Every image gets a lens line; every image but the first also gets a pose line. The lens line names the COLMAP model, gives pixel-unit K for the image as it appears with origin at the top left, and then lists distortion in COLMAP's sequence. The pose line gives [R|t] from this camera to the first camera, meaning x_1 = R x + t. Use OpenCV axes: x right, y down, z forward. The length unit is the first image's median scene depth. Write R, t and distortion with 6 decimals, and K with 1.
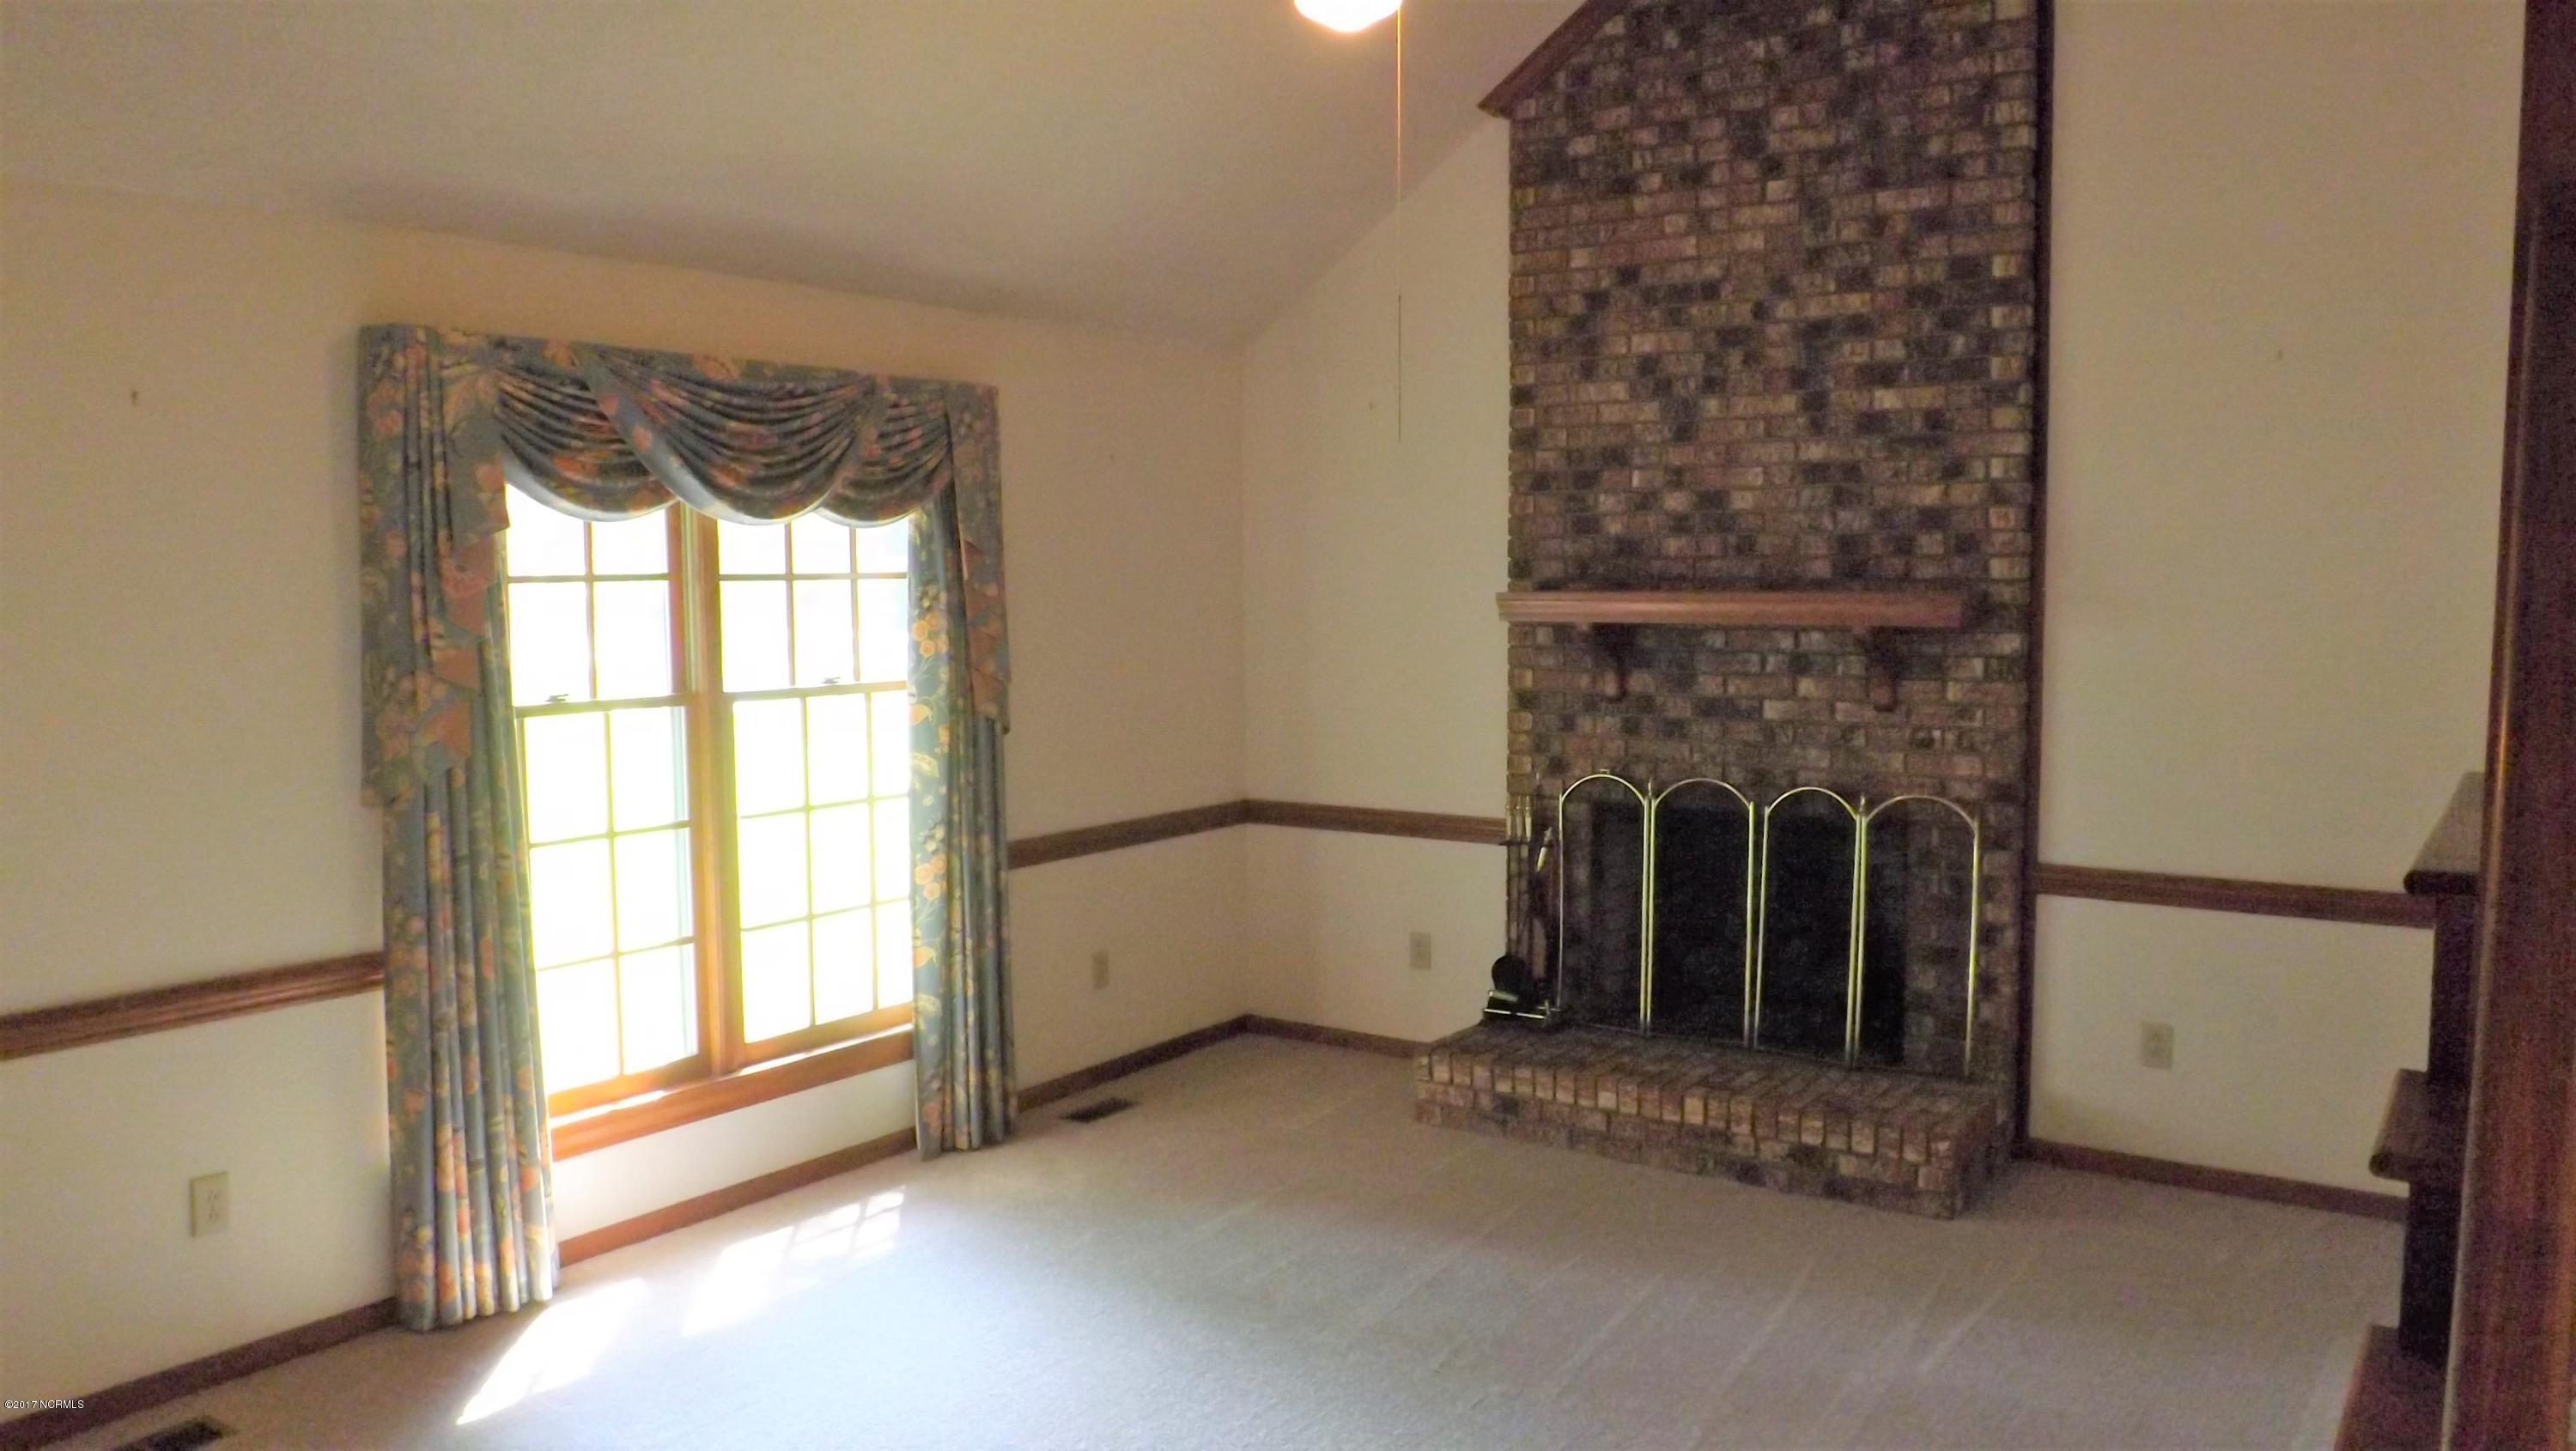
lens RADIAL K [[1874.2, 0, 1256.4], [0, 1874.2, 733.3], [0, 0, 1]] dist [-0.051658, -0.005437]
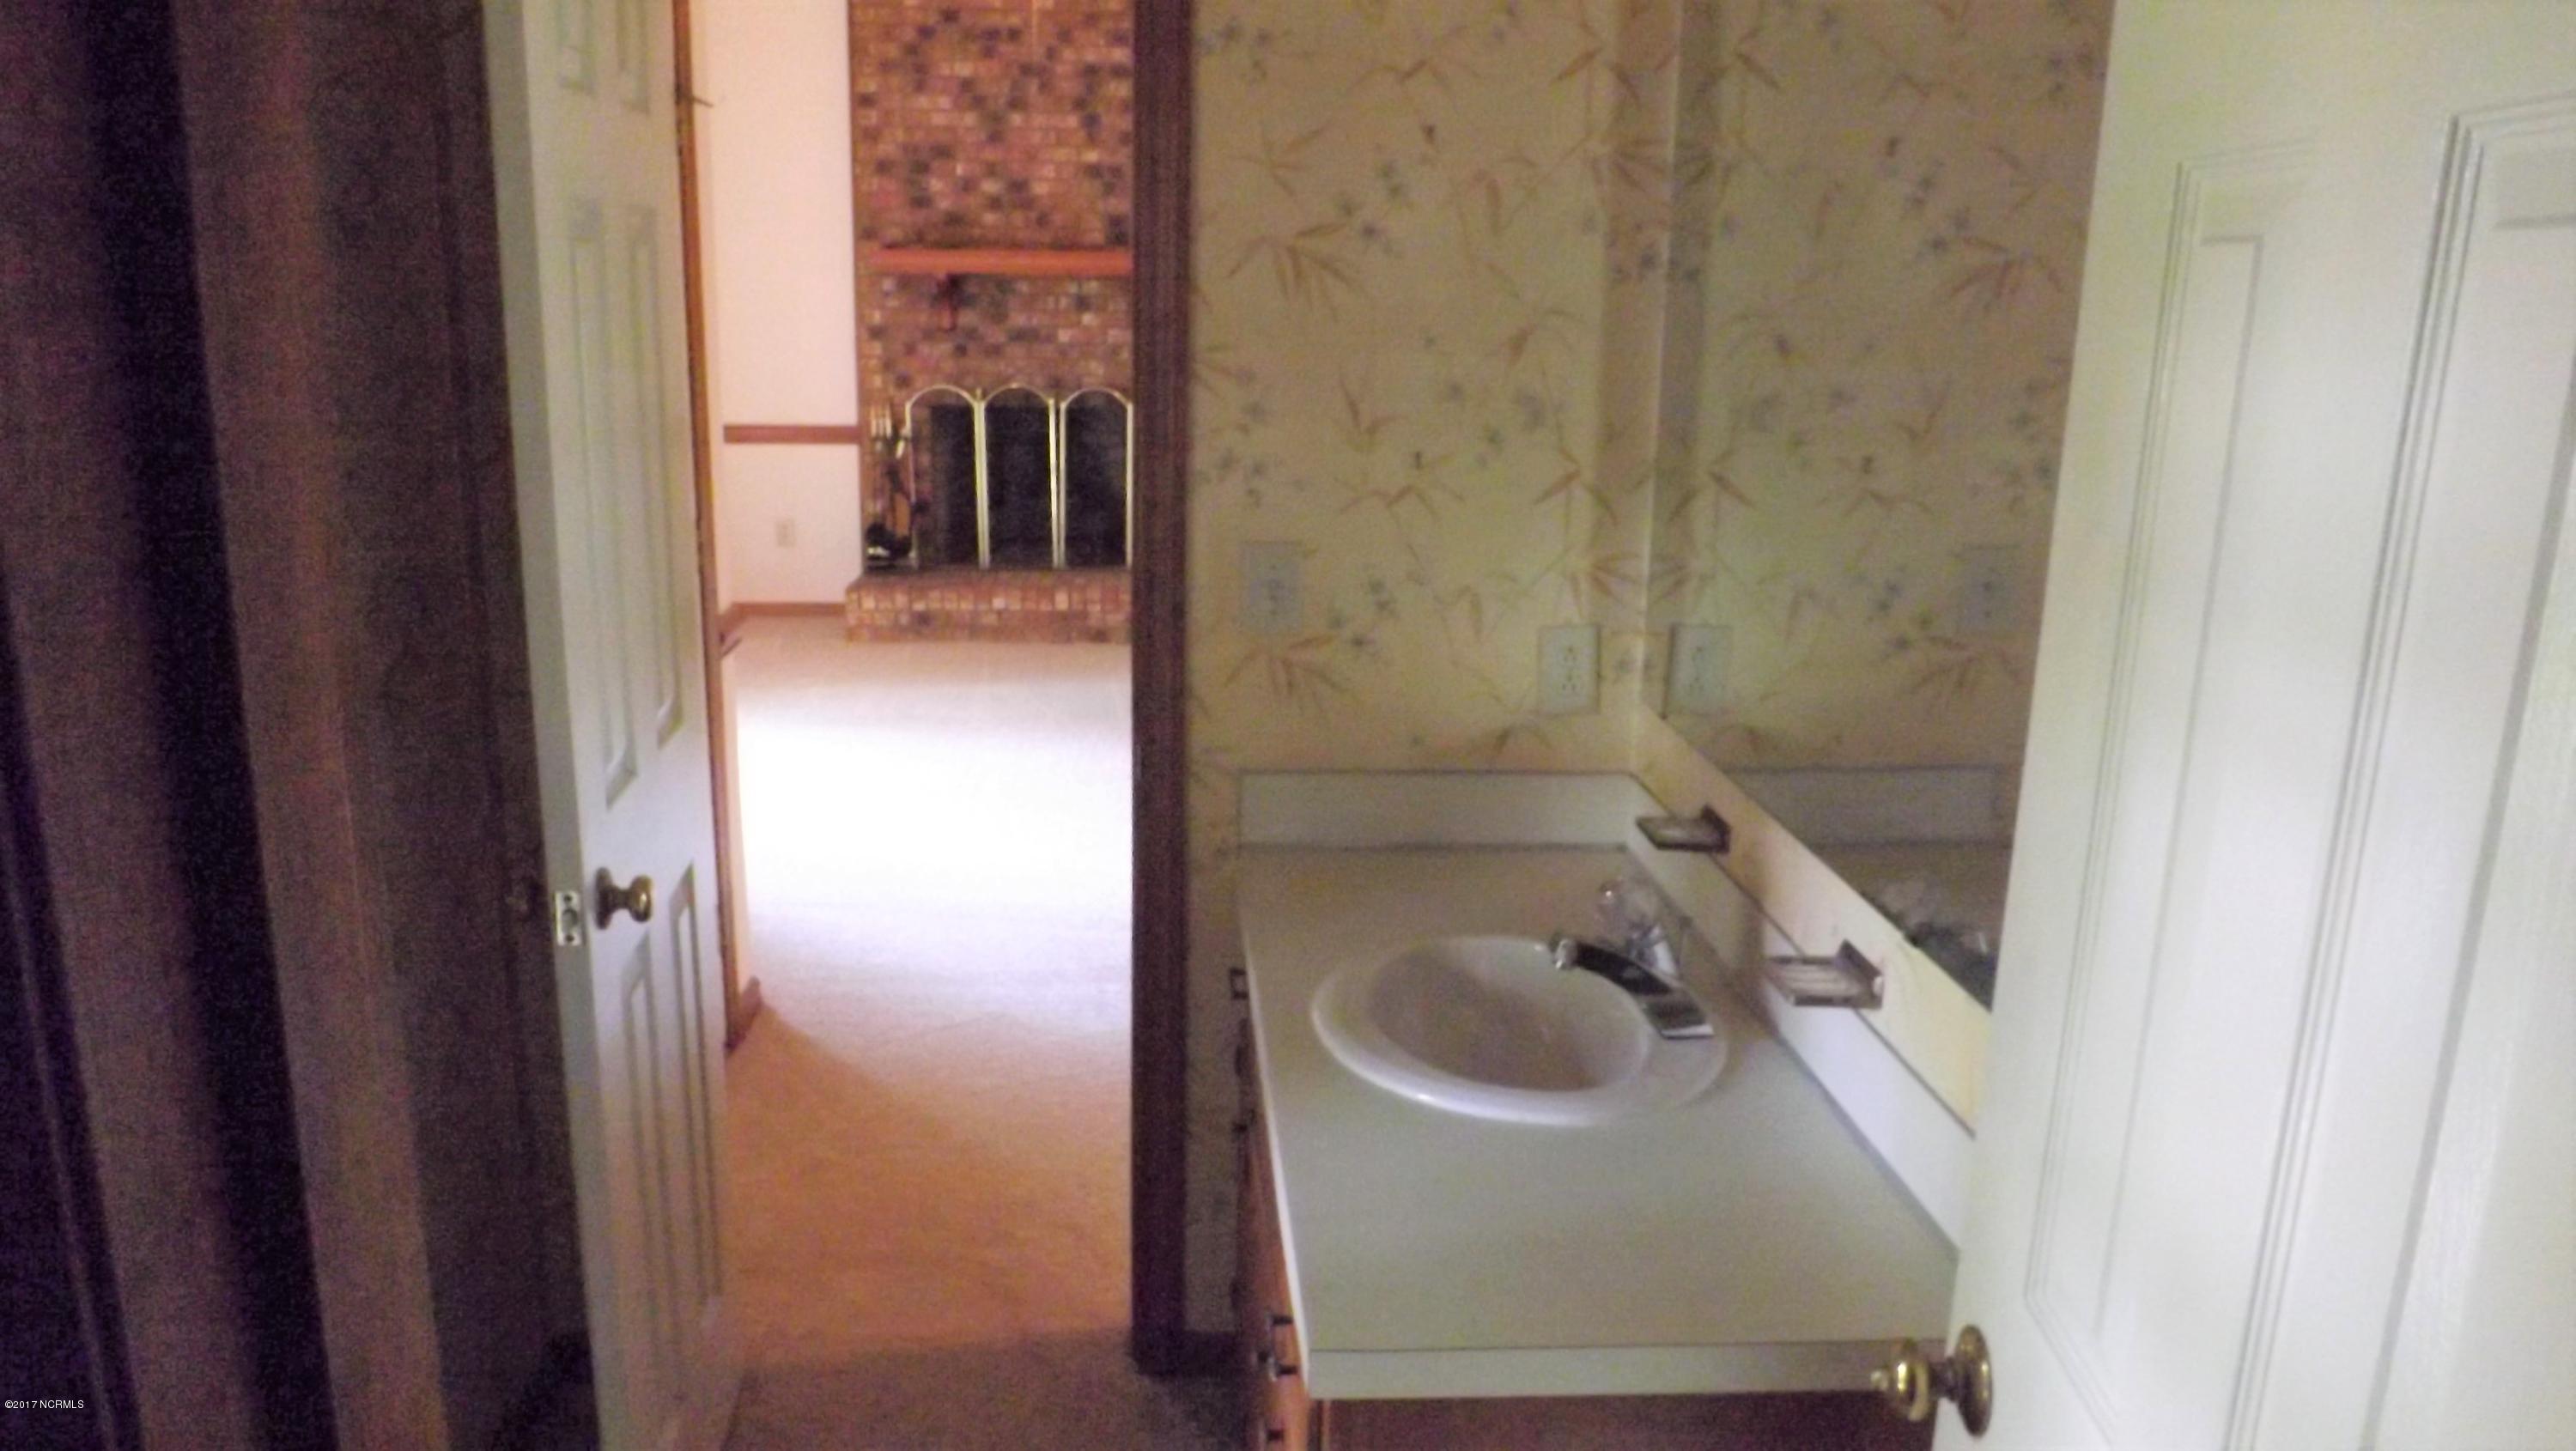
lens RADIAL K [[1874.2, 0, 1256.4], [0, 1874.2, 733.3], [0, 0, 1]] dist [-0.051658, -0.005437]
pose [[0.779030, -0.126864, 0.614018, -0.550240], [0.032209, 0.986120, 0.162880, 0.061795], [-0.626159, -0.107112, 0.772303, -0.263675]]
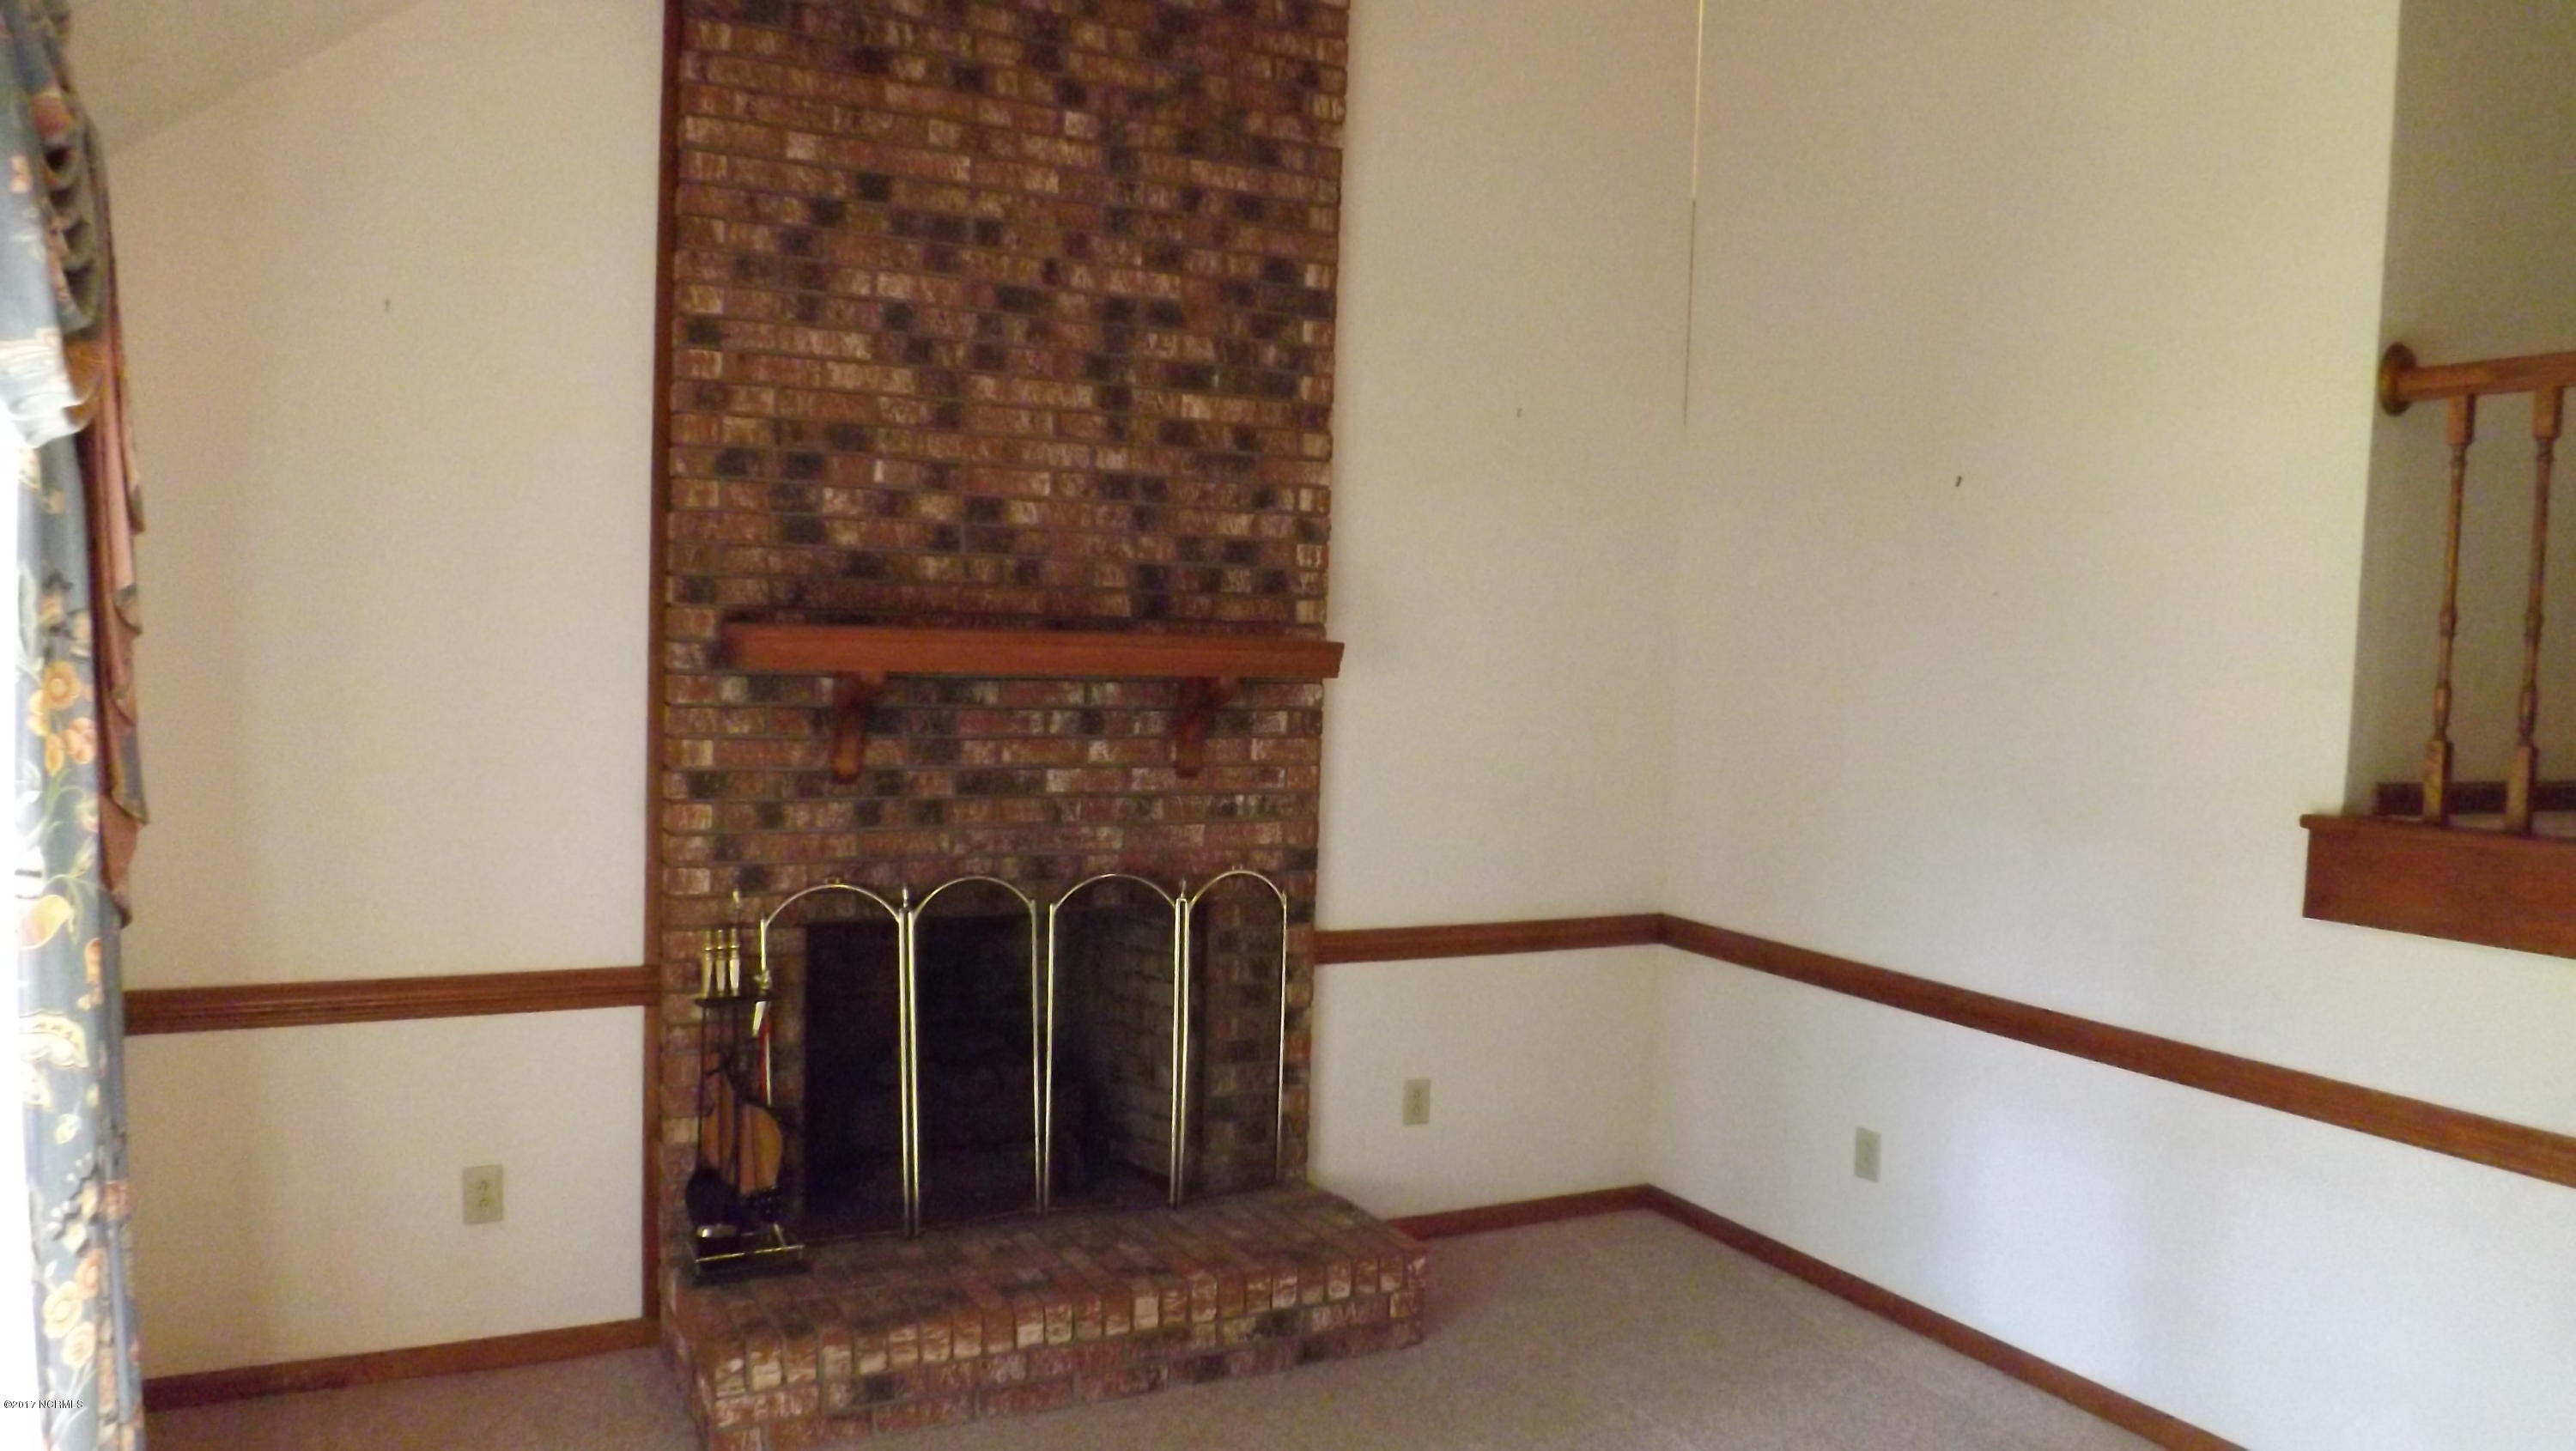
lens RADIAL K [[1874.2, 0, 1256.4], [0, 1874.2, 733.3], [0, 0, 1]] dist [-0.051658, -0.005437]
pose [[0.458476, -0.035659, 0.887991, -0.389553], [0.041209, 0.998973, 0.018839, -0.044513], [-0.887751, 0.027956, 0.459475, 0.563431]]
